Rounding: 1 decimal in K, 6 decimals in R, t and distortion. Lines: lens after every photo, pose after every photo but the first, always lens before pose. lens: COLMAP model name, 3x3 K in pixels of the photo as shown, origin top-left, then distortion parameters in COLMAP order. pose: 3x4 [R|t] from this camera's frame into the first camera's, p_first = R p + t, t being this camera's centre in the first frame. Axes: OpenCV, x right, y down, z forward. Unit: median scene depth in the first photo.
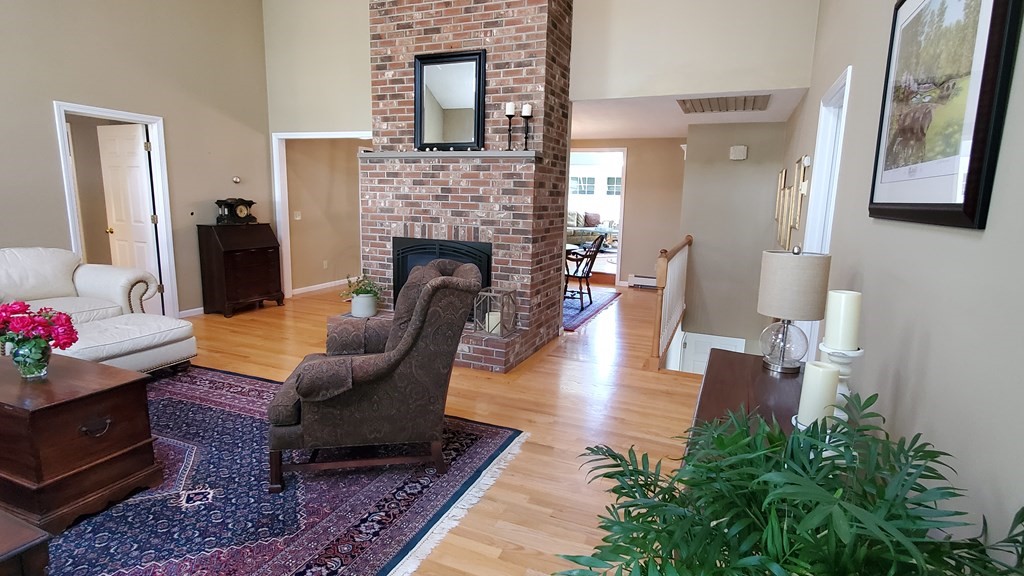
lens RADIAL K [[511.5, 0, 513.7], [0, 511.5, 291.1], [0, 0, 1]] dist [0.006358, 0.003098]
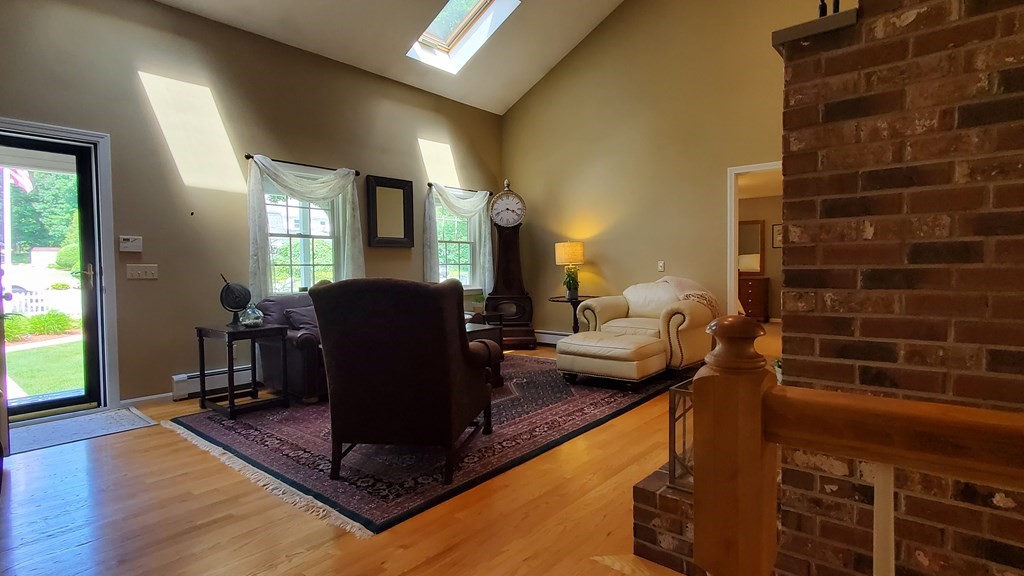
lens RADIAL K [[511.5, 0, 515.5], [0, 511.5, 282.2], [0, 0, 1]] dist [0.006358, 0.003098]
pose [[-0.281806, 0.006737, -0.959448, 0.450928], [-0.175405, 0.982761, 0.058420, -0.087975], [0.943302, 0.184755, -0.275766, 0.967984]]
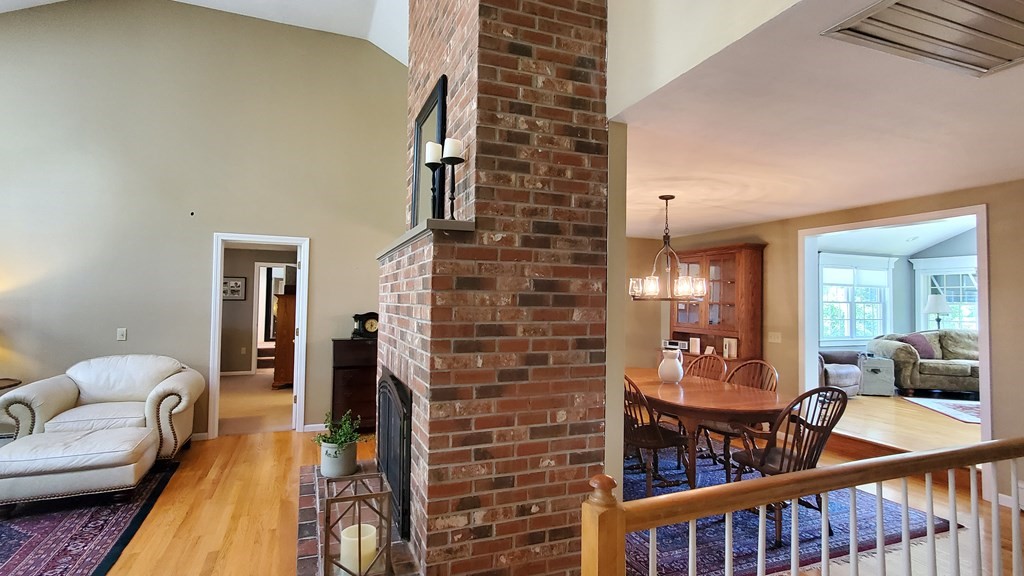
lens RADIAL K [[511.5, 0, 513.1], [0, 511.5, 287.4], [0, 0, 1]] dist [0.006358, 0.003098]
pose [[0.711737, -0.037593, -0.701440, 0.462914], [-0.122850, 0.976516, -0.176989, -0.127569], [0.691620, 0.212141, 0.690404, 0.729596]]
